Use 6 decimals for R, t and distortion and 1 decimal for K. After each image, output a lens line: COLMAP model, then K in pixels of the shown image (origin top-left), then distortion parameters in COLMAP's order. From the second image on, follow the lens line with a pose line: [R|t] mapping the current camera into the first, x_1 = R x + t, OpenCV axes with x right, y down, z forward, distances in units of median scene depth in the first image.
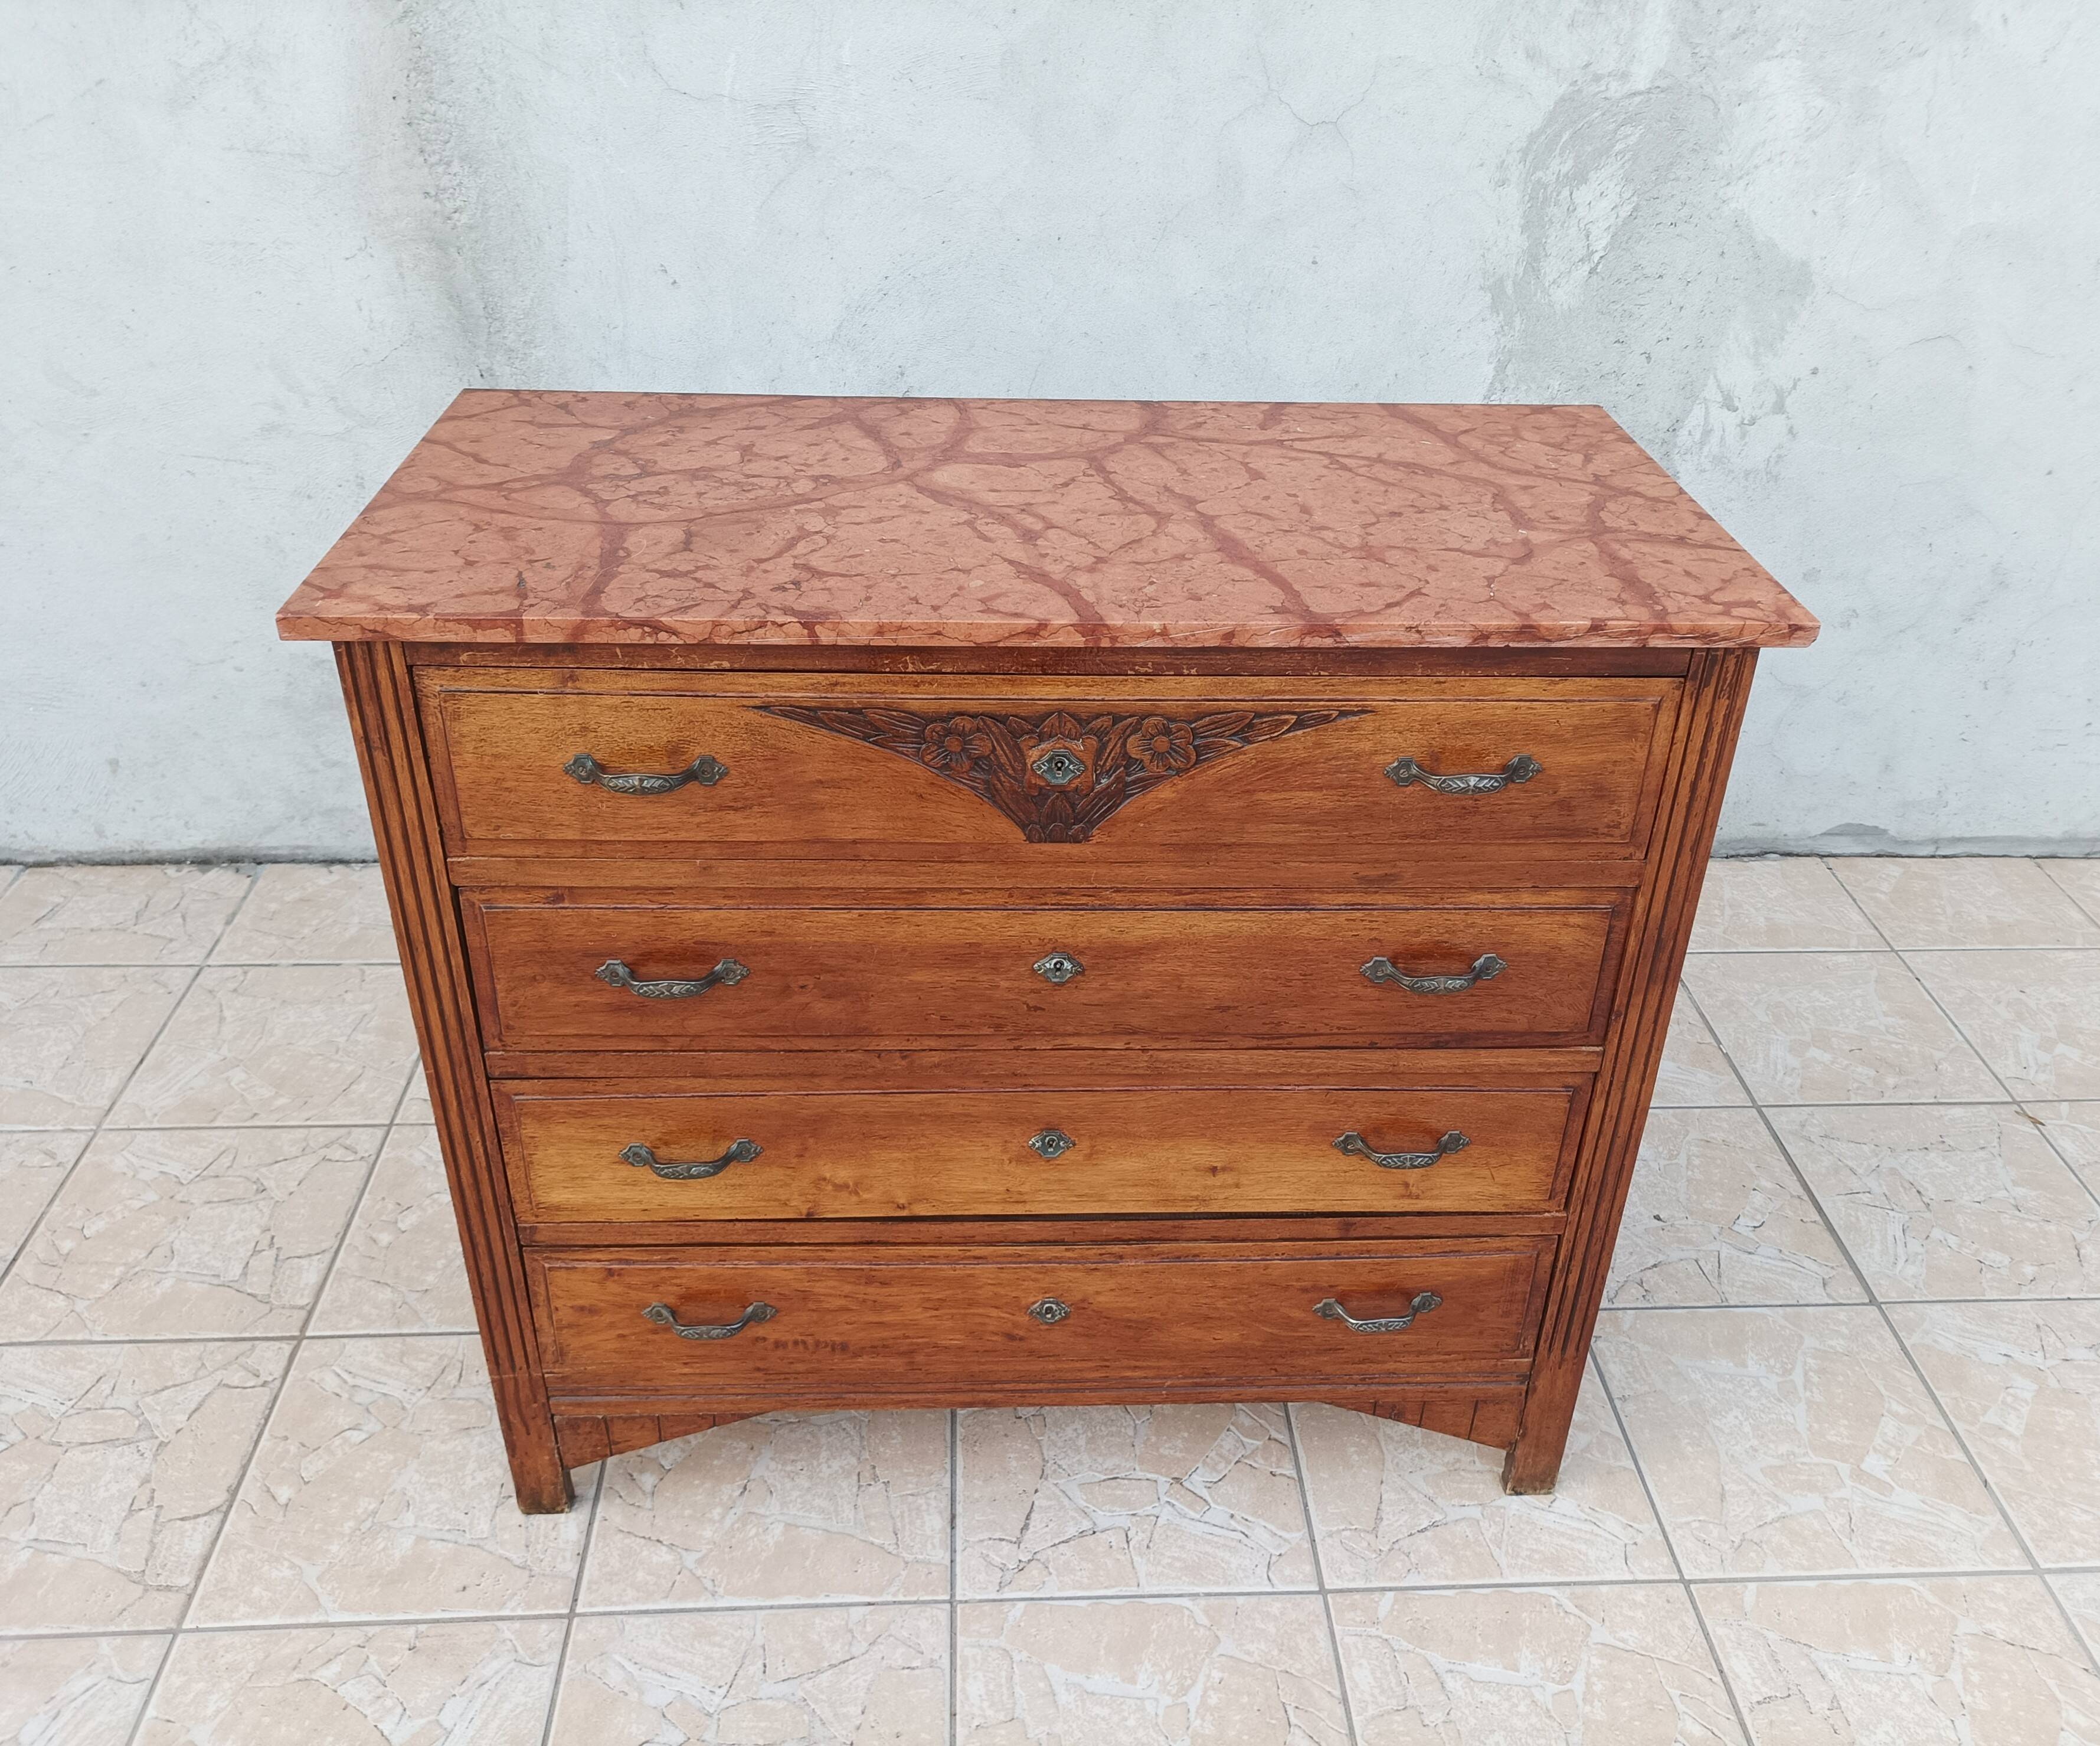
lens RADIAL K [[1769.0, 0, 1076.1], [0, 1769.0, 876.4], [0, 0, 1]] dist [0.035626, -0.032820]
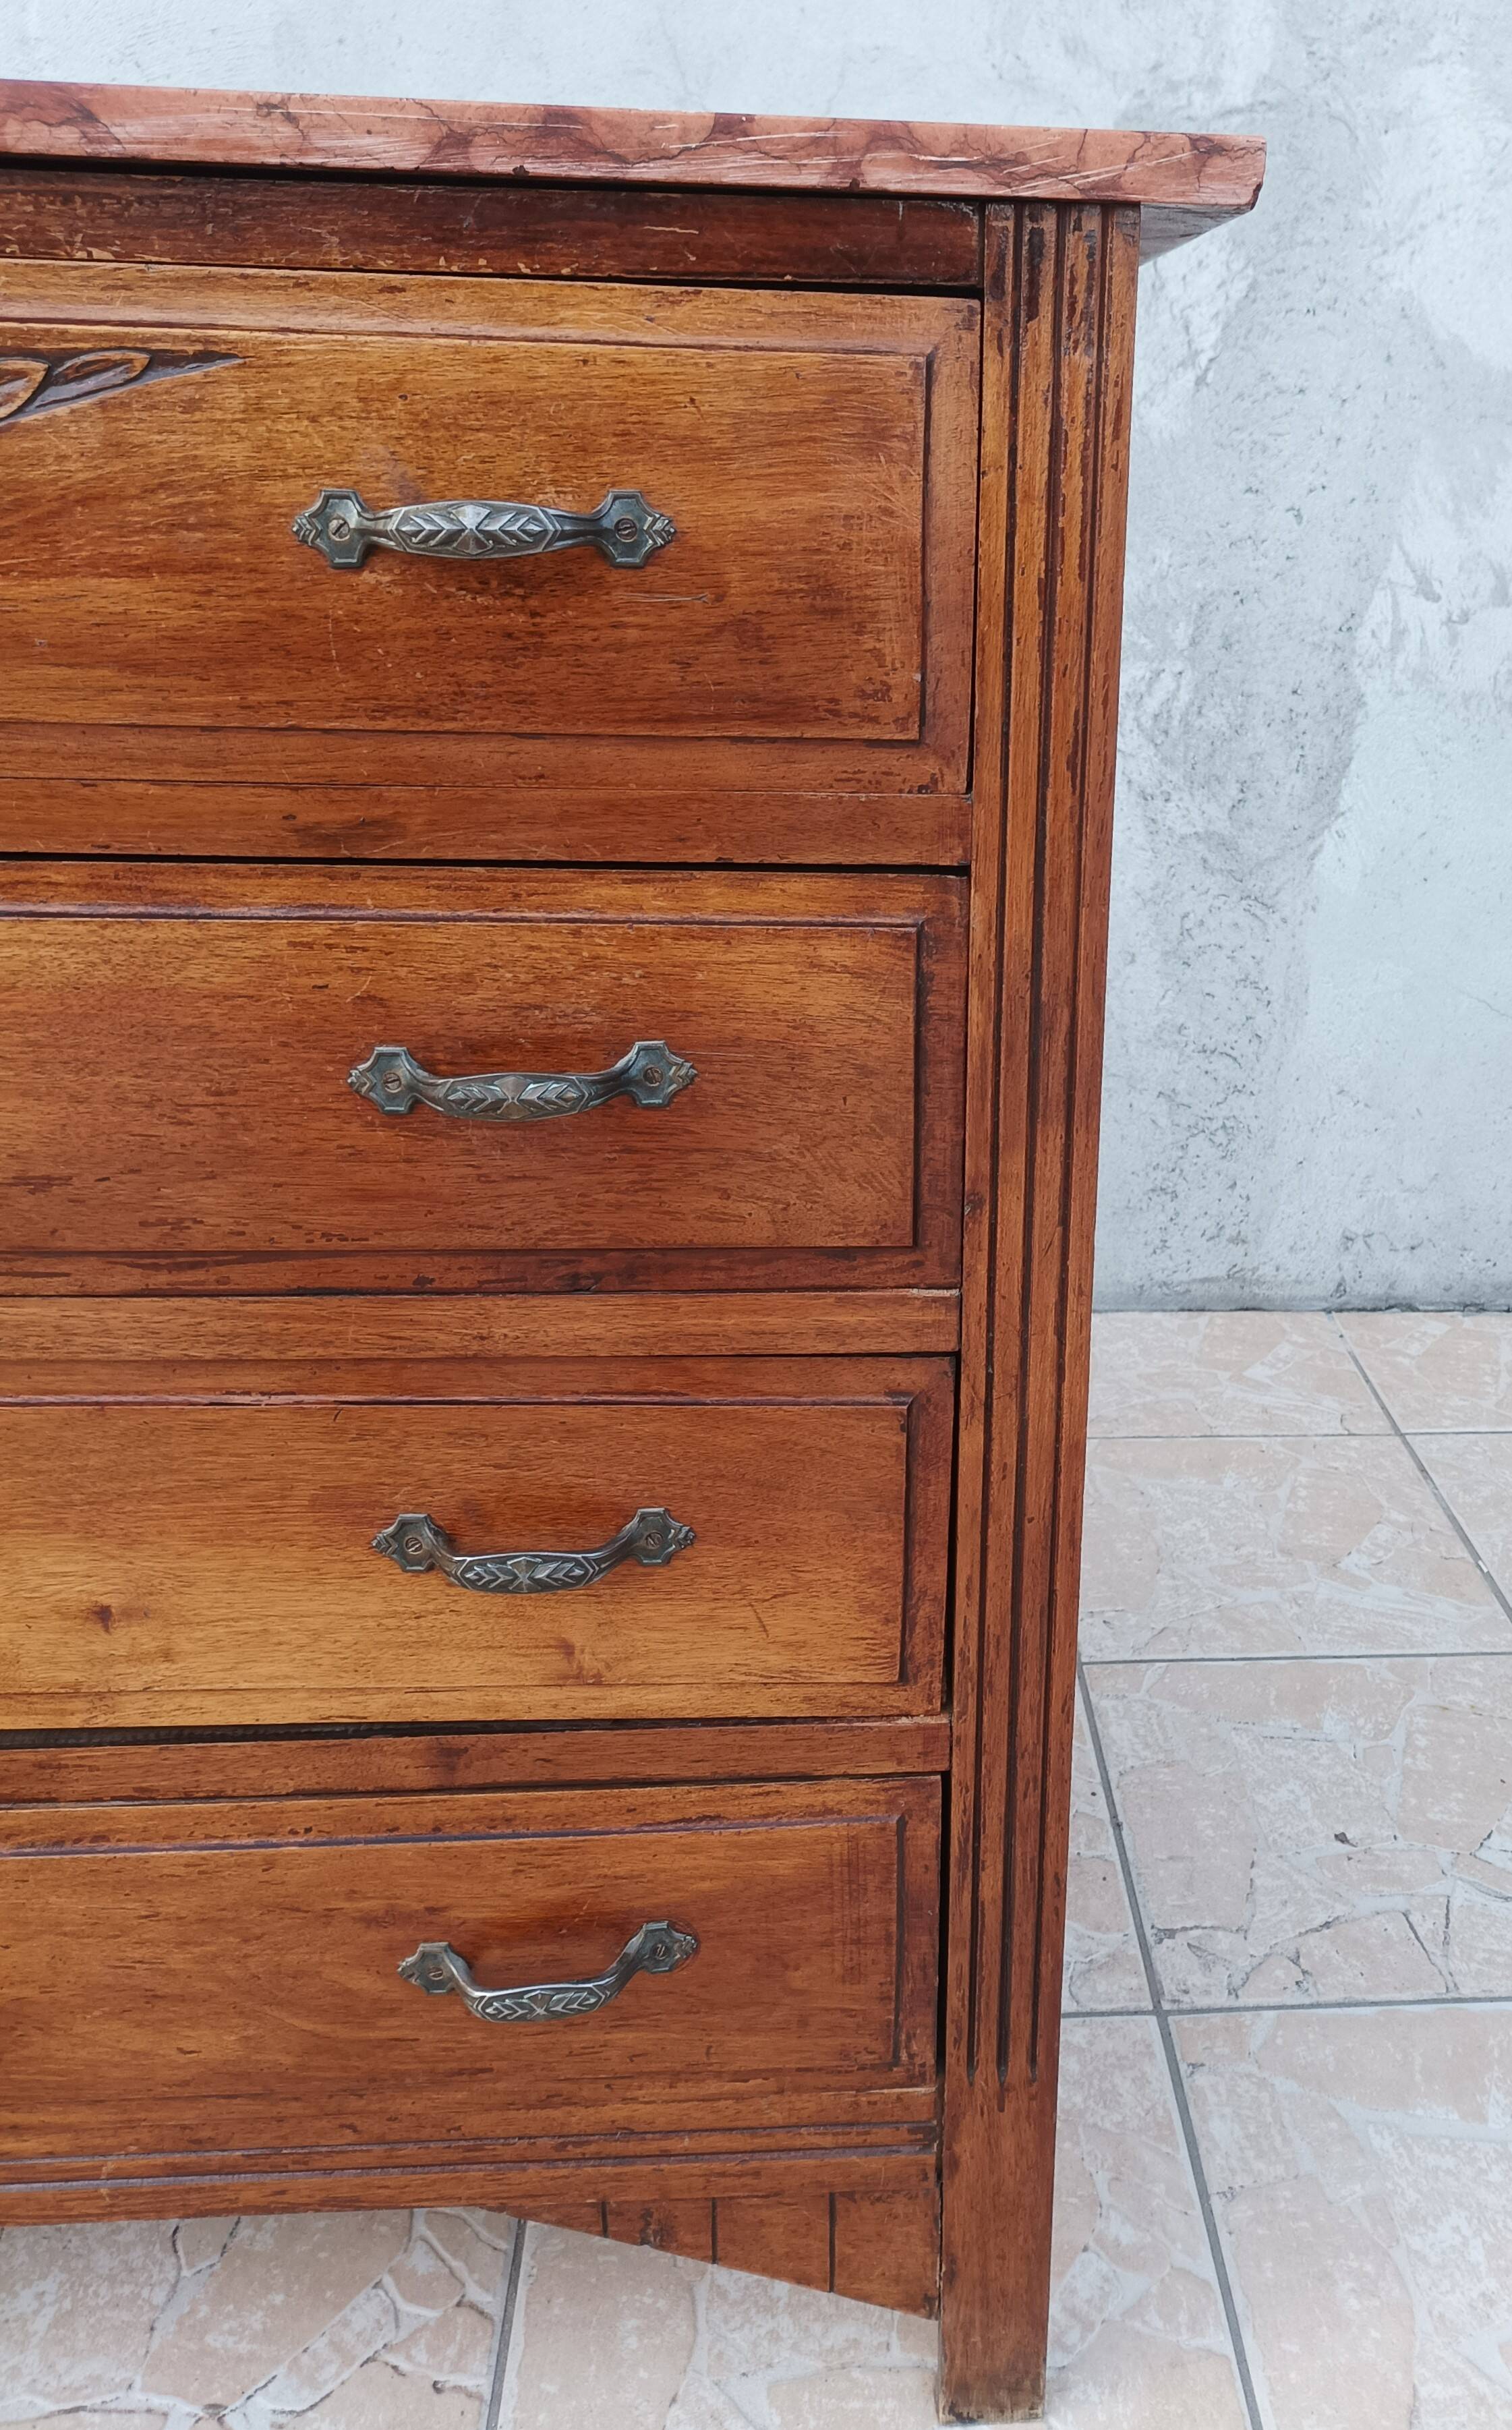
lens RADIAL K [[2012.2, 0, 978.9], [0, 2012.2, 1135.9], [0, 0, 1]] dist [0.026783, -0.020949]
pose [[0.999623, -0.008717, 0.026047, 0.279741], [0.014332, 0.974506, -0.223904, 0.165477], [-0.023431, 0.224193, 0.974263, 0.486916]]
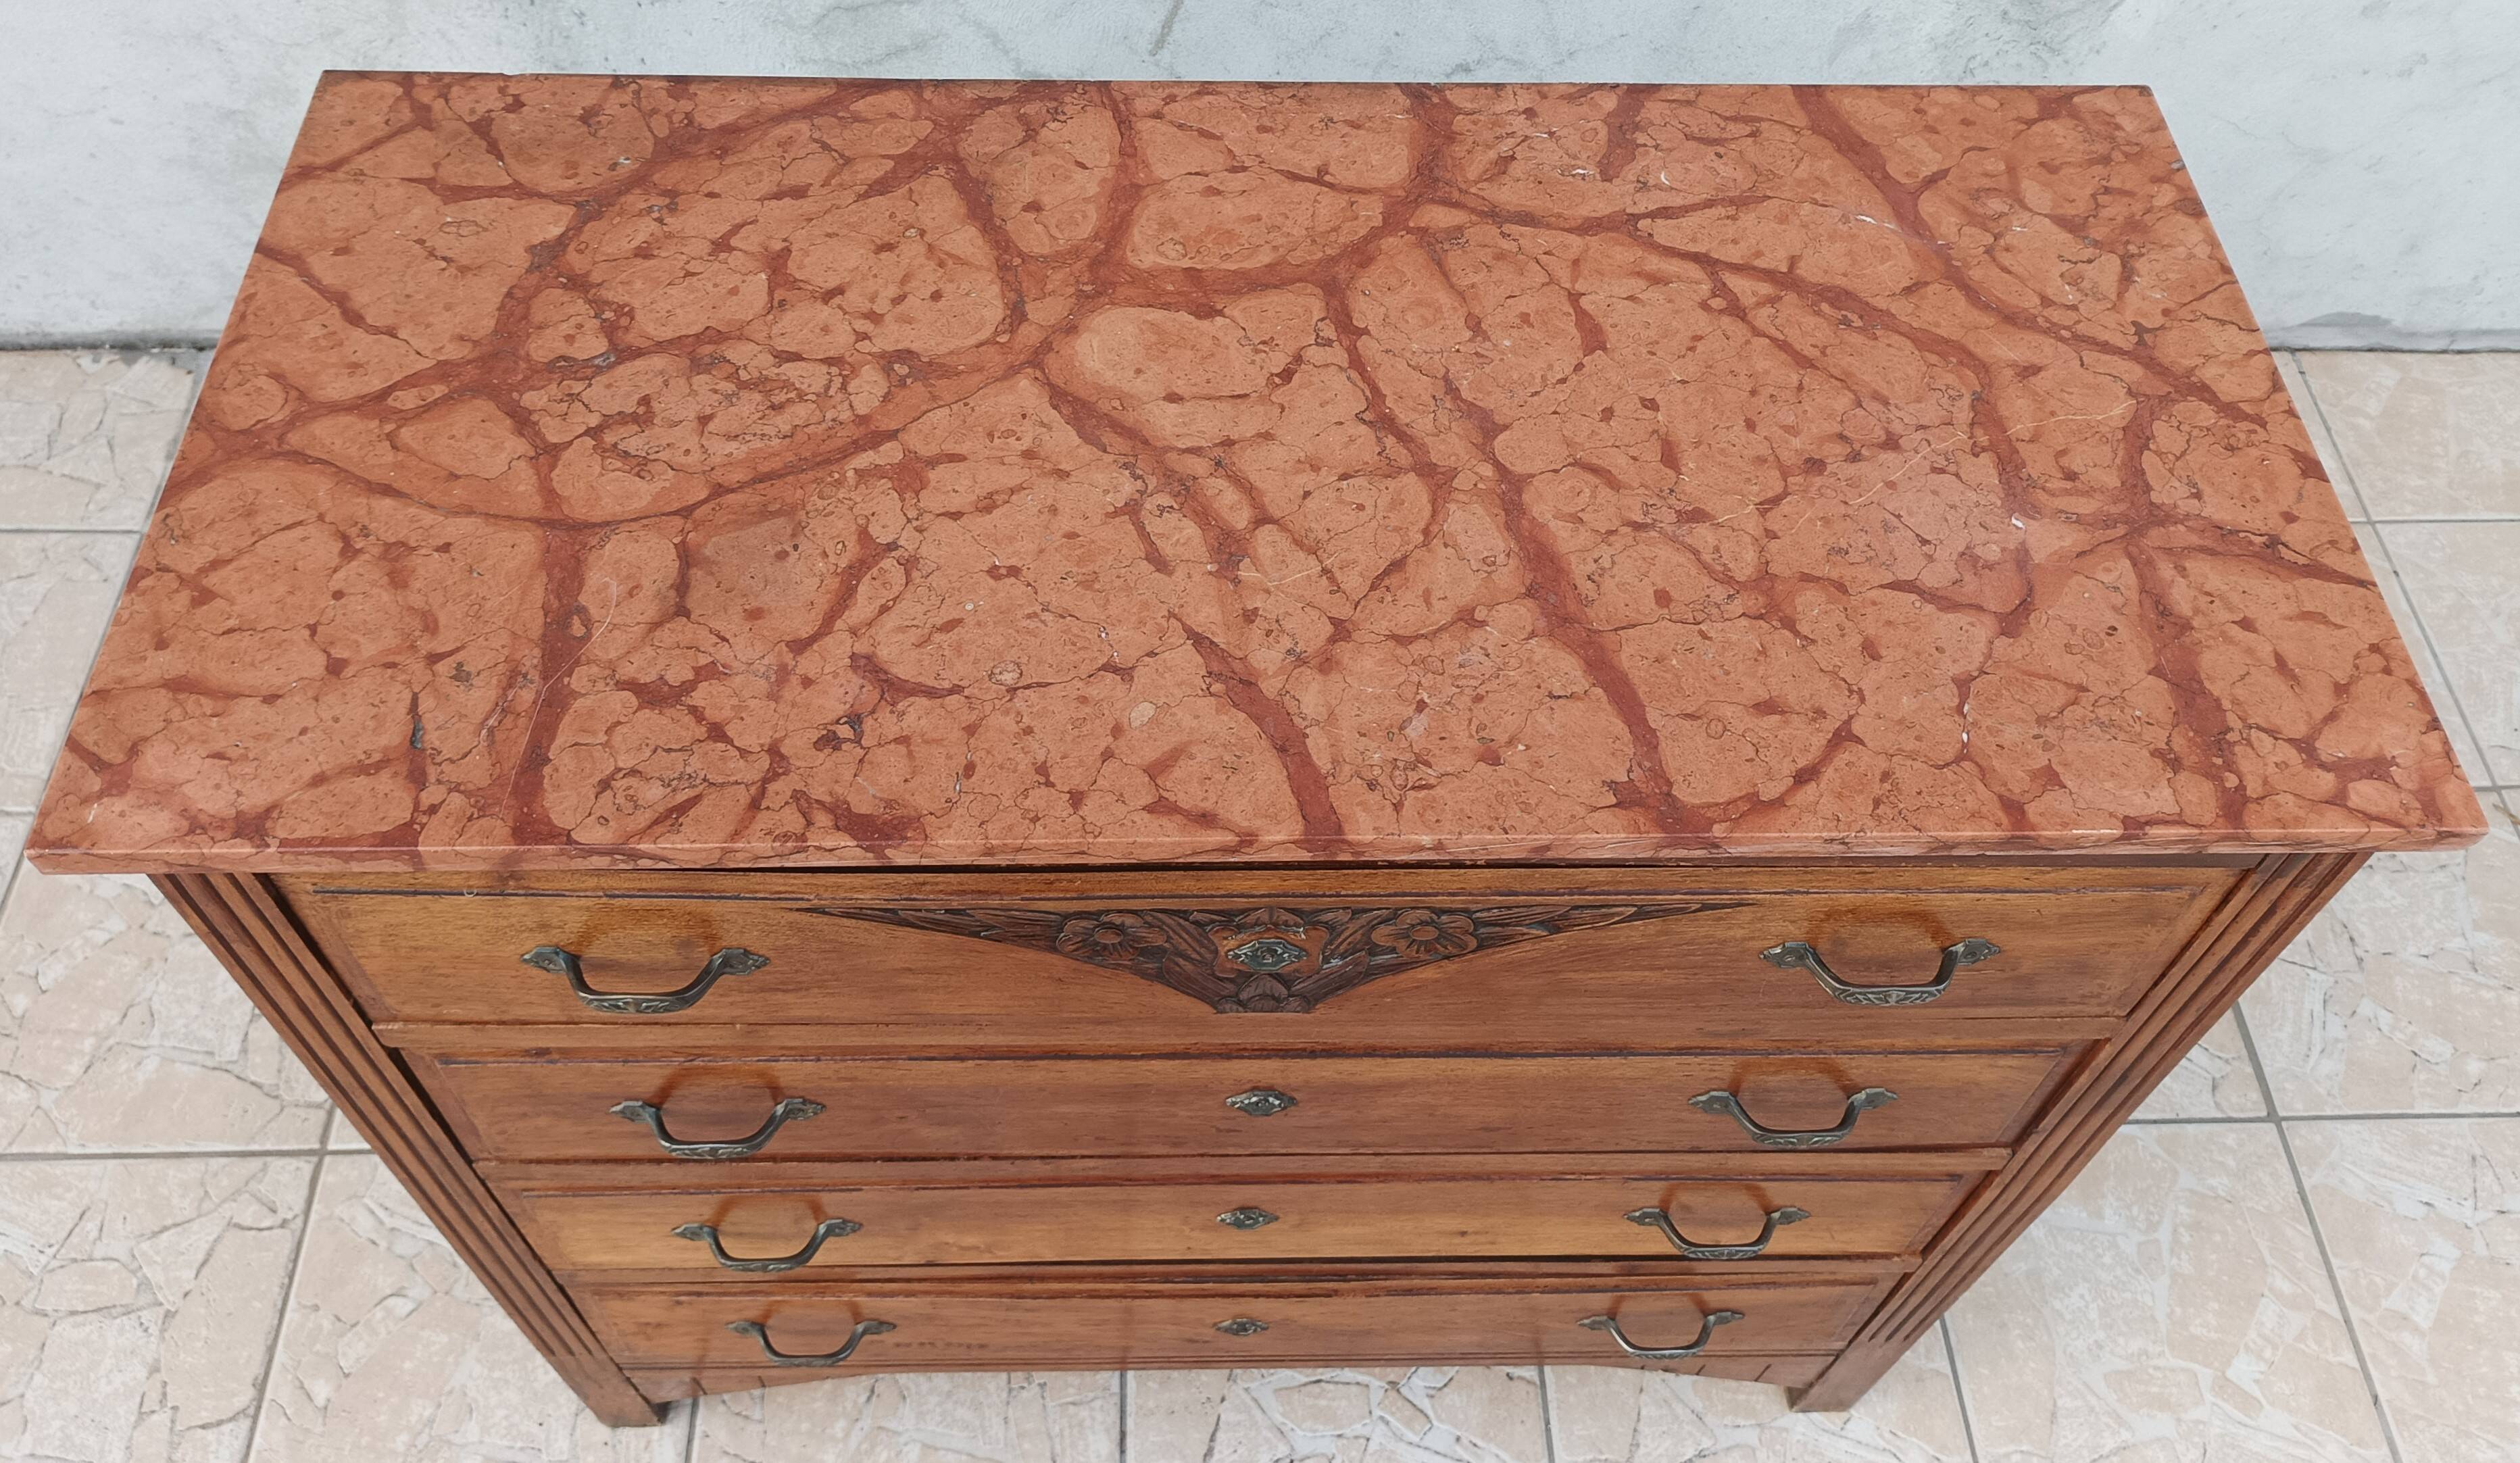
lens RADIAL K [[2018.3, 0, 1239.7], [0, 2018.3, 639.6], [0, 0, 1]] dist [0.032594, -0.028358]
pose [[0.999686, 0.020899, -0.013794, -0.010445], [-0.014205, 0.926948, 0.374920, -0.389273], [0.020621, -0.374607, 0.926954, 0.294778]]
